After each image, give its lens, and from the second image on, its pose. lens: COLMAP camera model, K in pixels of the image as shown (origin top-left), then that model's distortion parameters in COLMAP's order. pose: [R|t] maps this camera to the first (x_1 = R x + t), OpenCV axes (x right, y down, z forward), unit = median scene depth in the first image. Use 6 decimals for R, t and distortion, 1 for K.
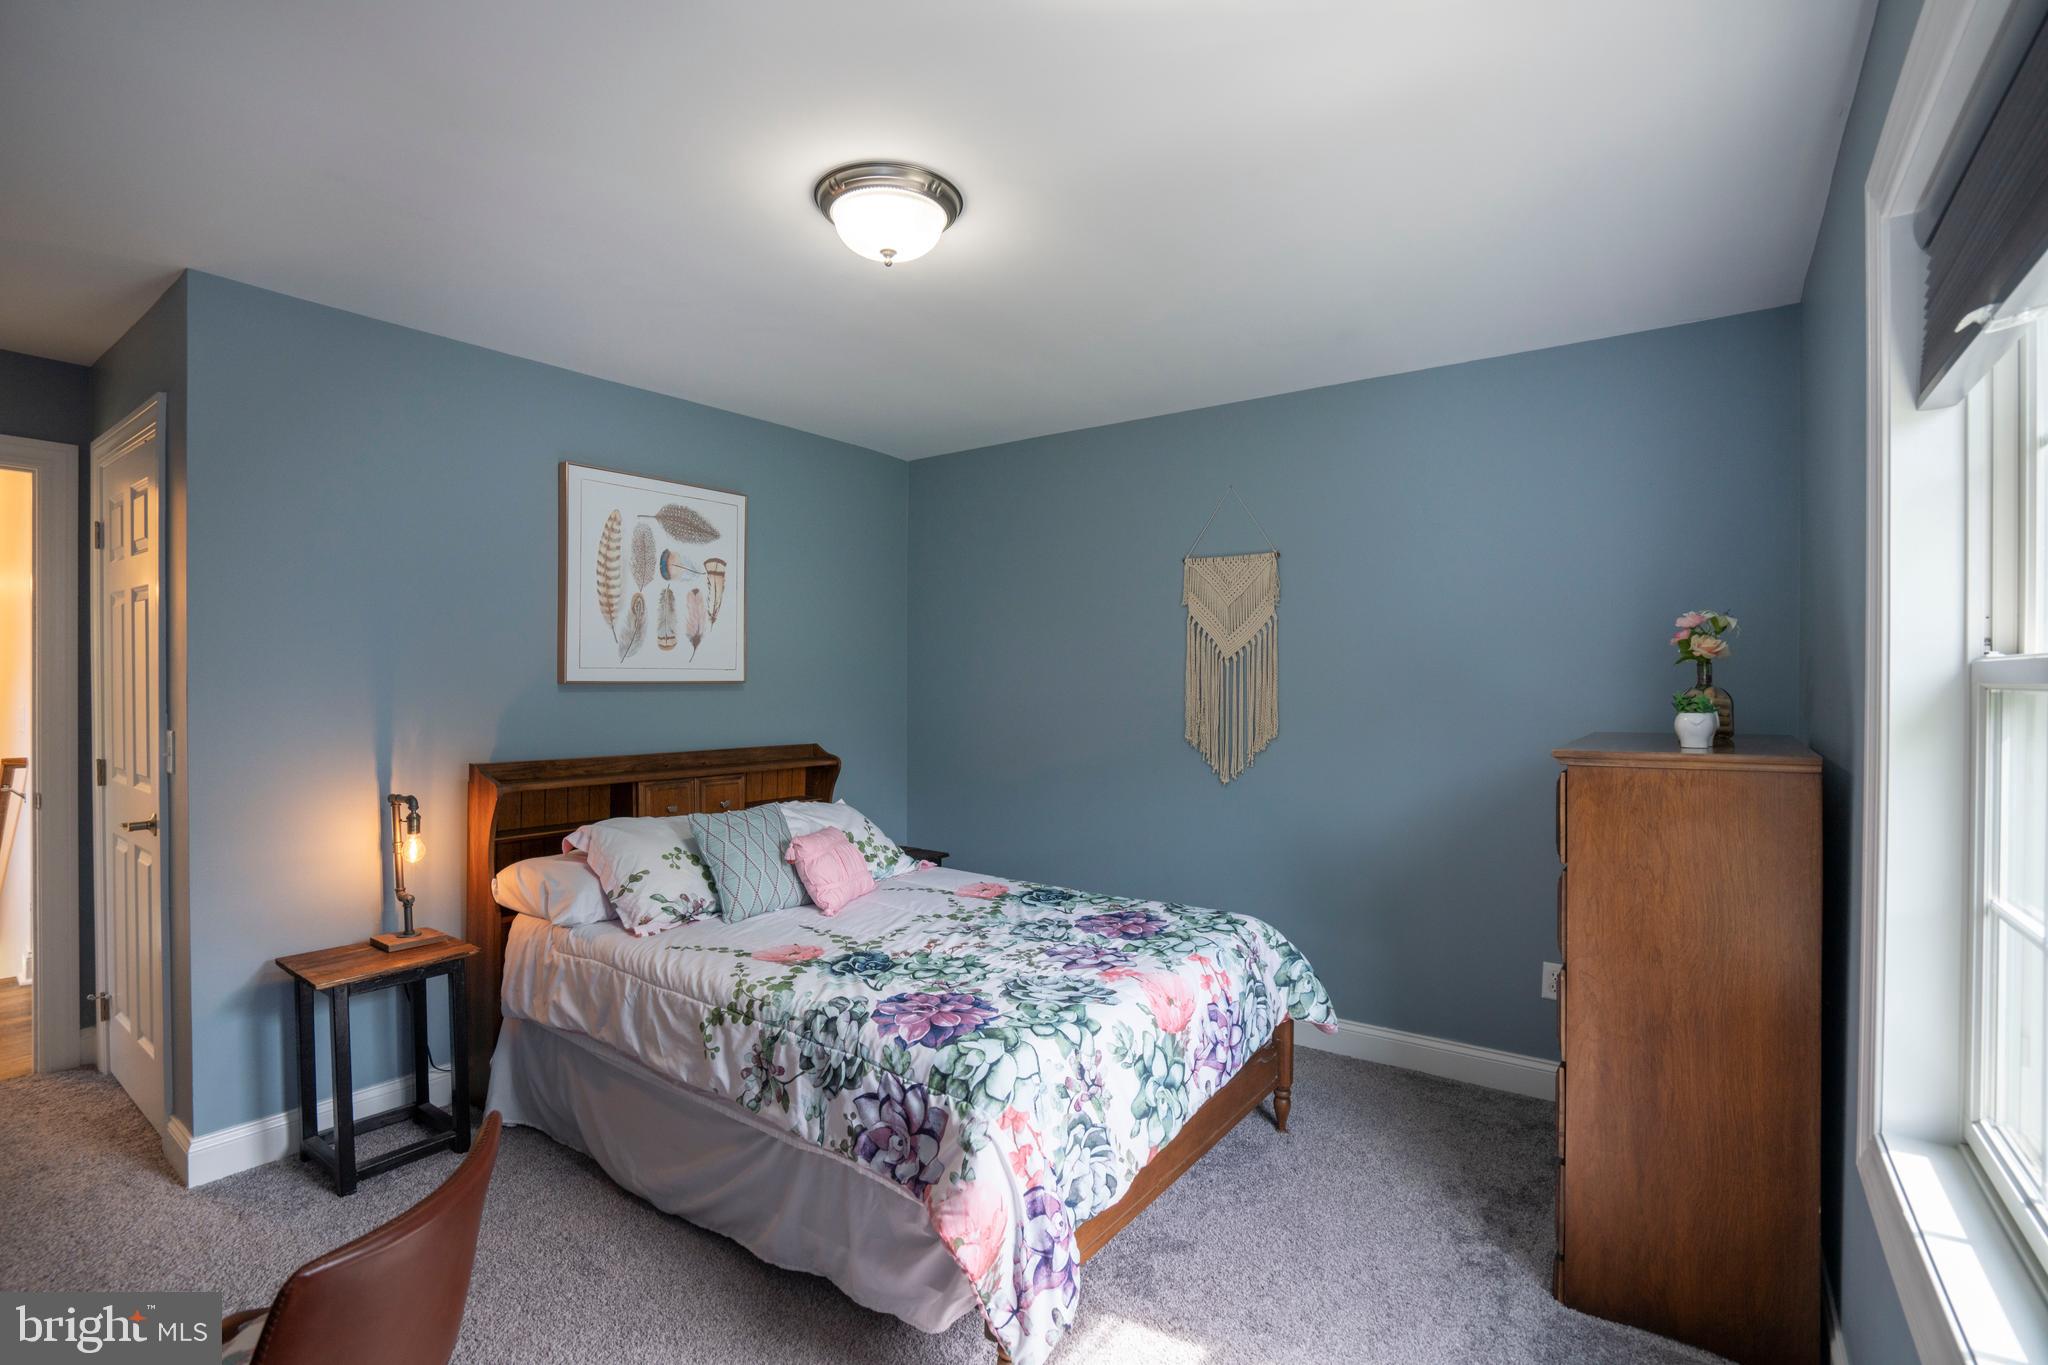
lens RADIAL K [[946.5, 0, 1009.6], [0, 946.5, 687.3], [0, 0, 1]] dist [-0.056811, 0.021552]
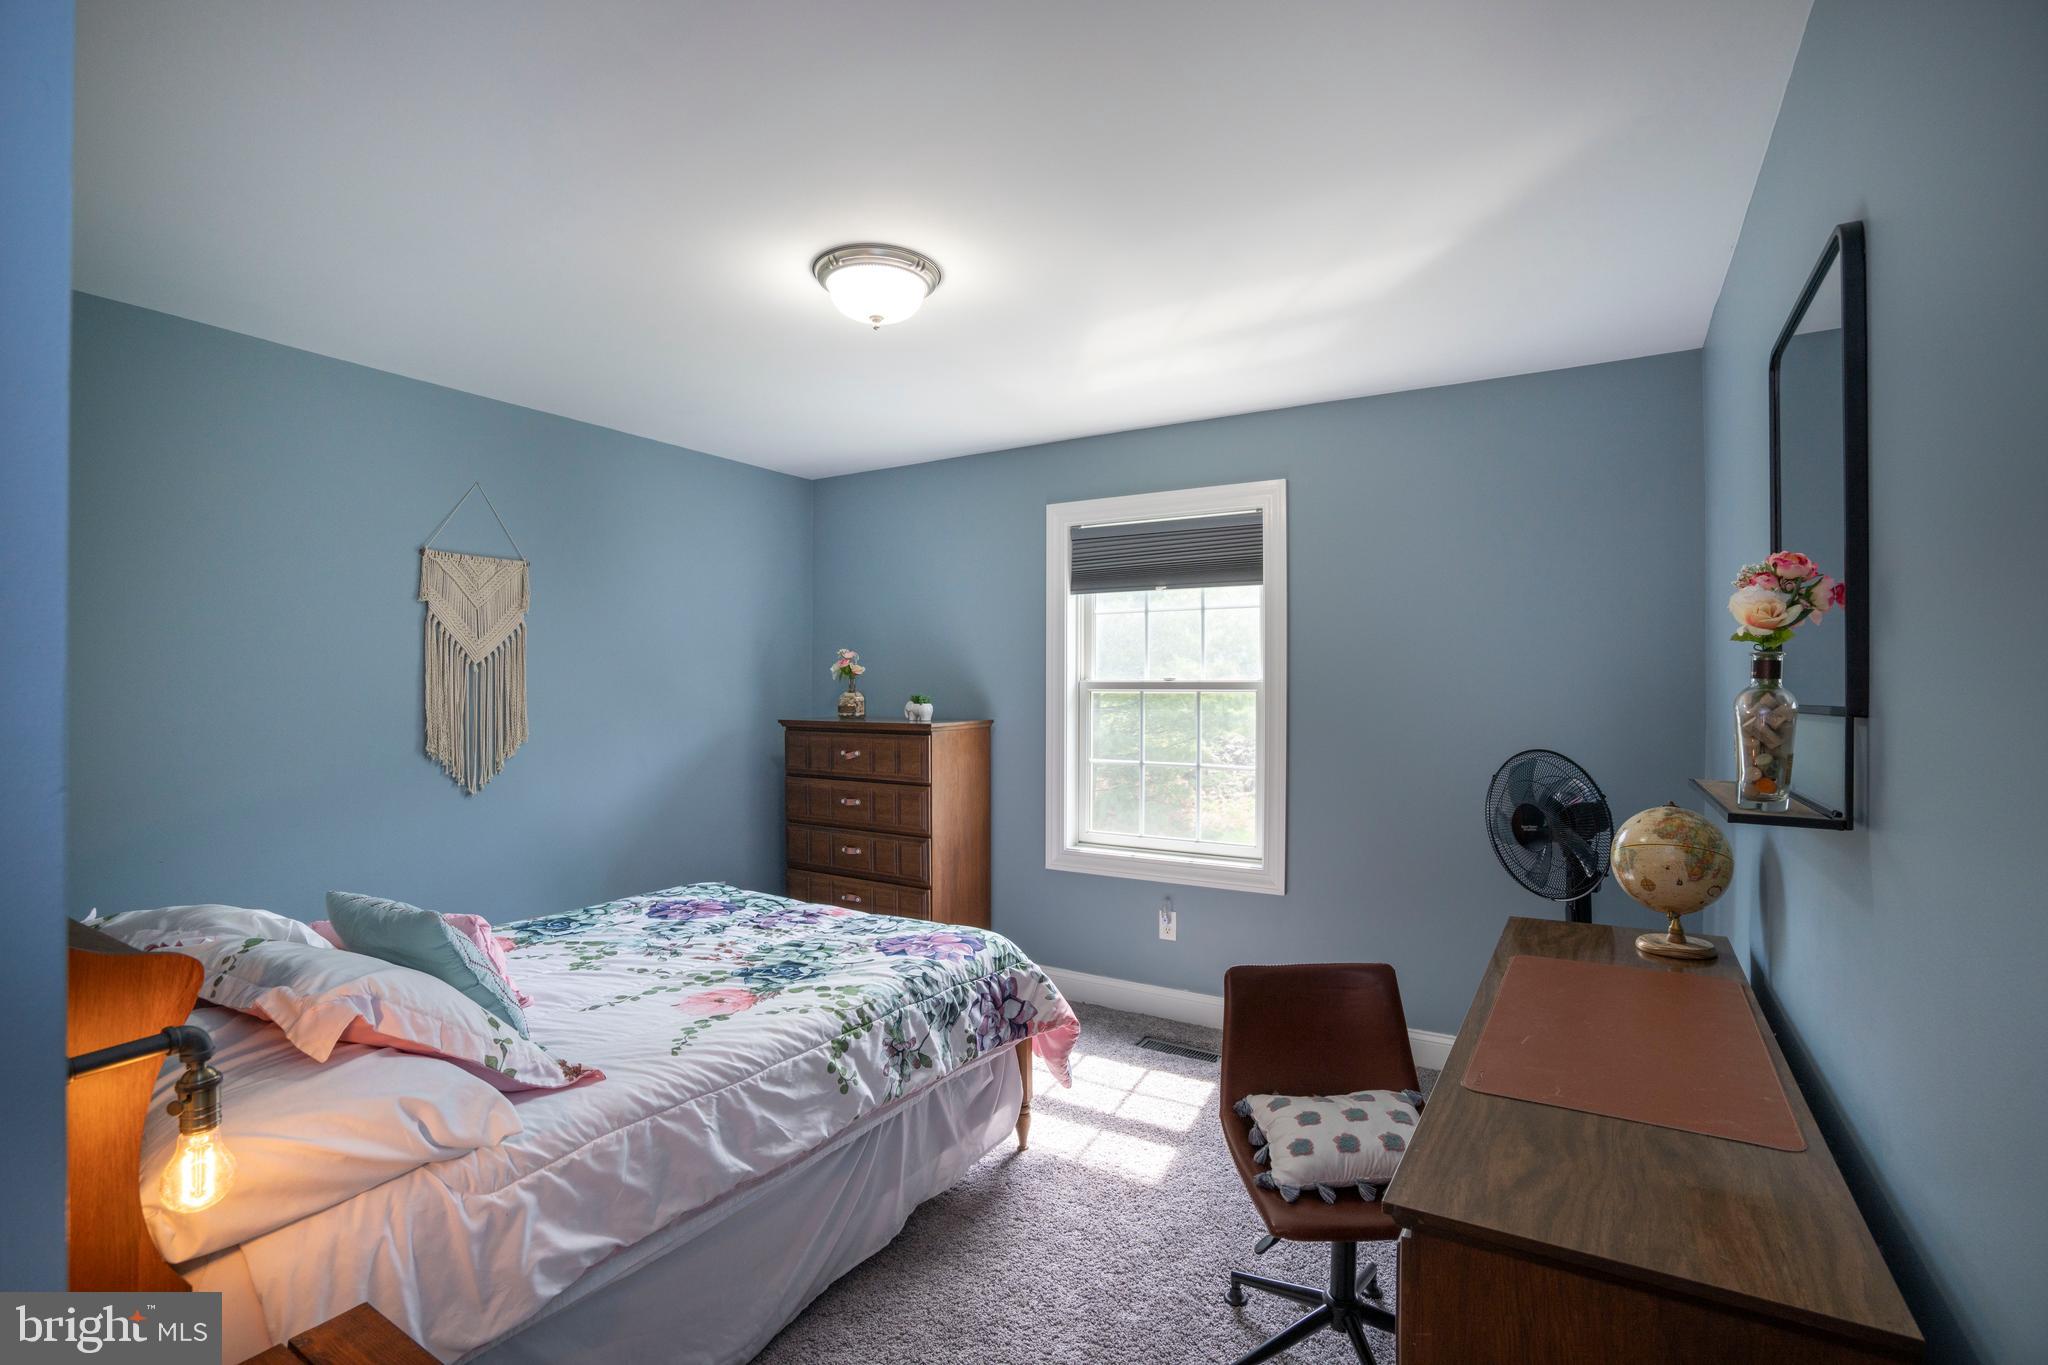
lens RADIAL K [[946.5, 0, 1020.9], [0, 946.5, 688.3], [0, 0, 1]] dist [-0.056811, 0.021552]
pose [[-0.091122, -0.001401, 0.995839, -1.169606], [0.001807, 0.999997, 0.001573, -0.008959], [-0.995838, 0.001943, -0.091120, 0.833556]]
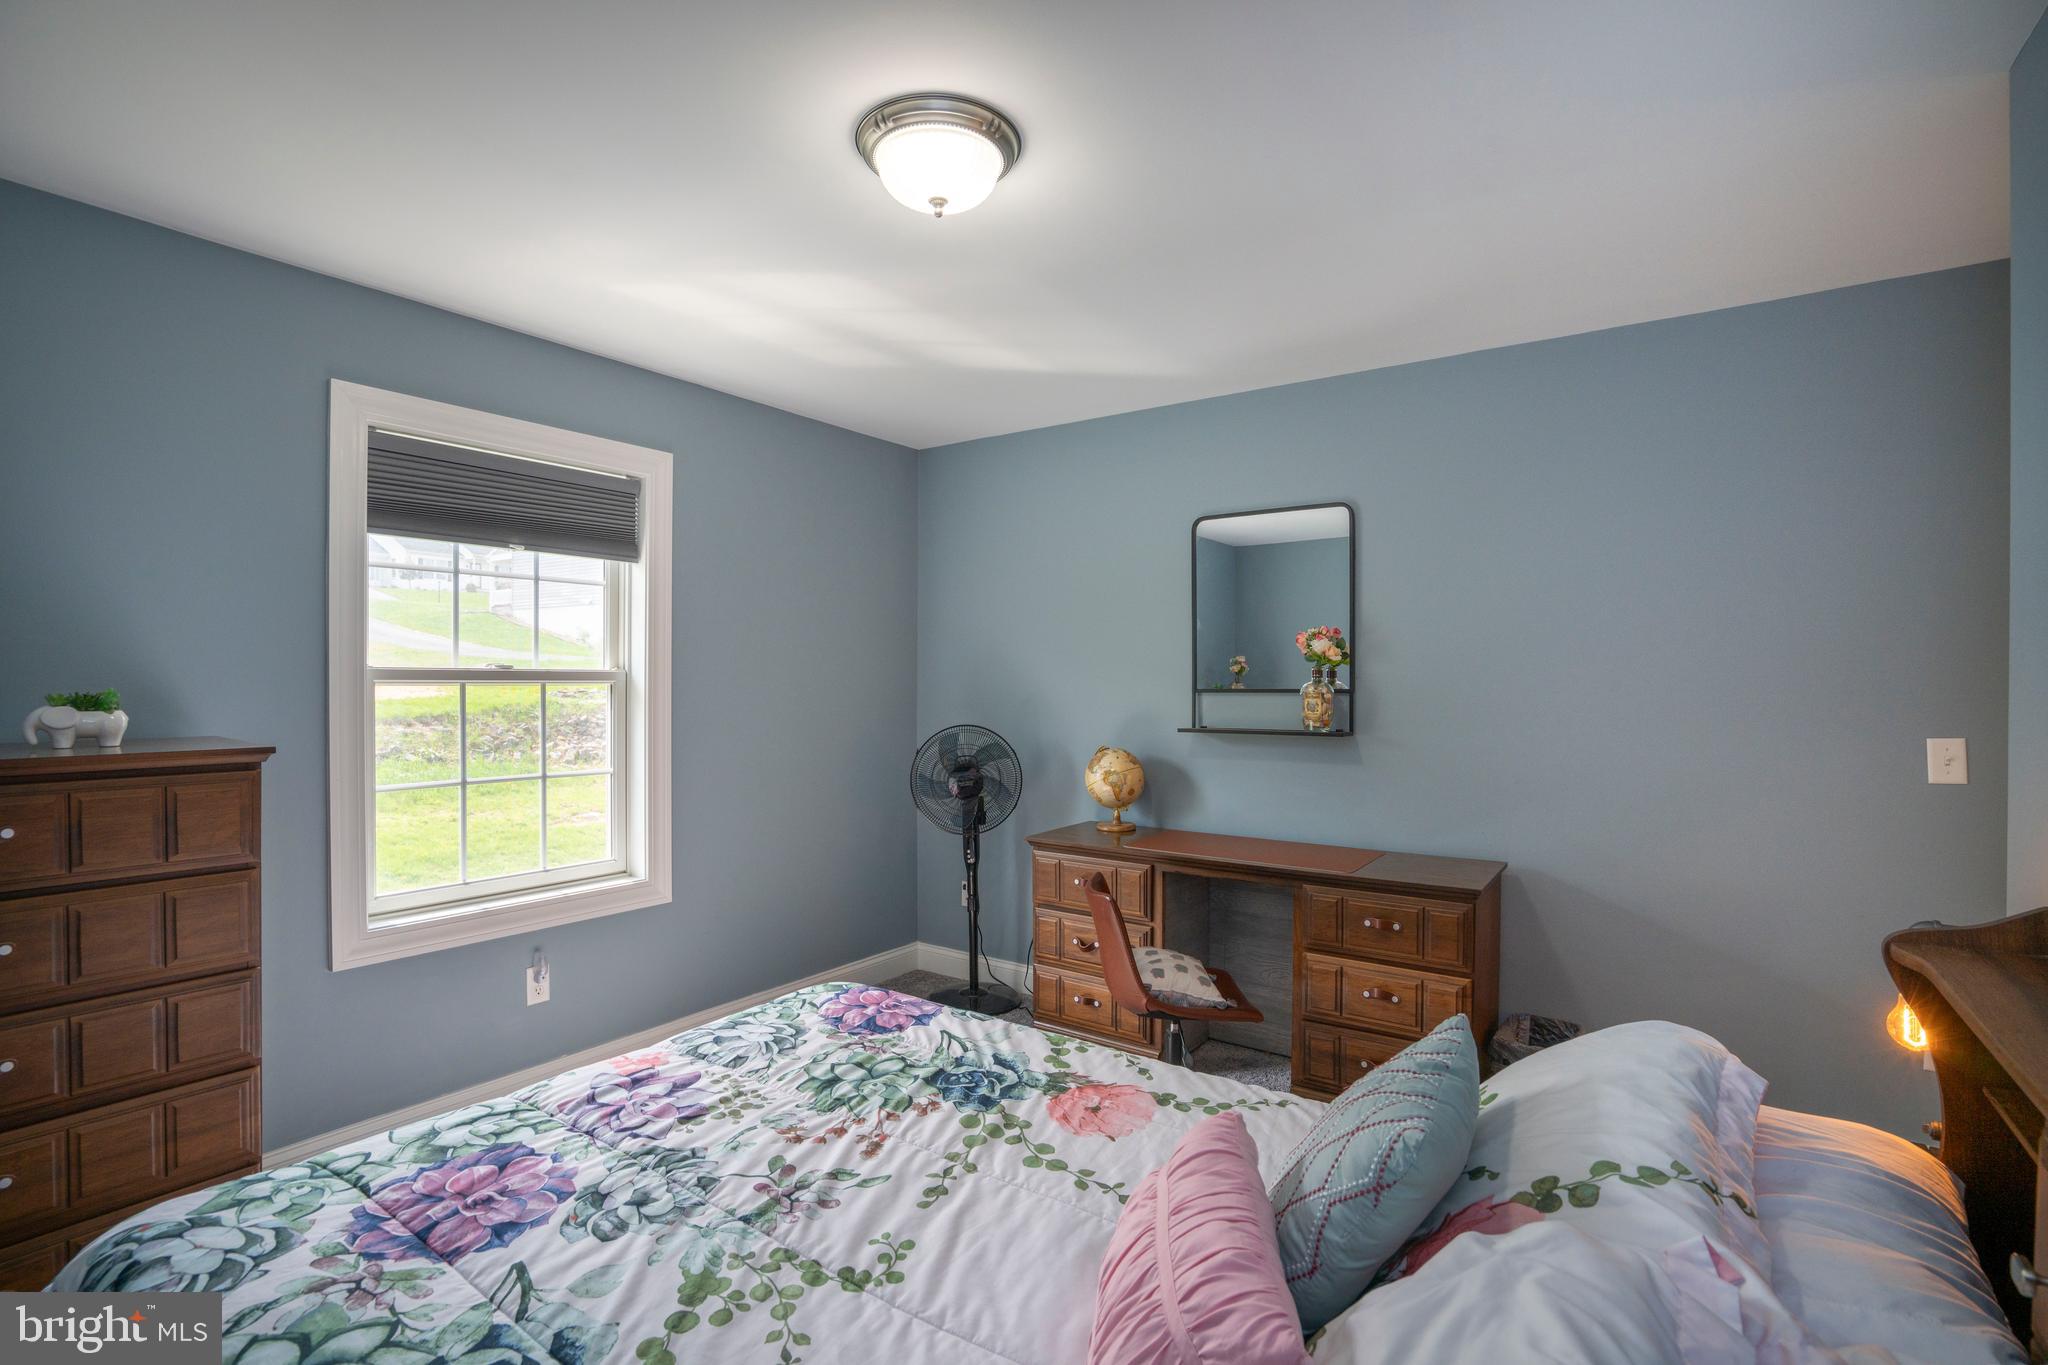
lens RADIAL K [[946.5, 0, 1017.3], [0, 946.5, 680.4], [0, 0, 1]] dist [-0.056811, 0.021552]
pose [[-0.999604, -0.003908, -0.027860, -0.164872], [-0.004076, 0.999974, 0.005992, -0.013886], [0.027836, 0.006103, -0.999594, 1.704434]]
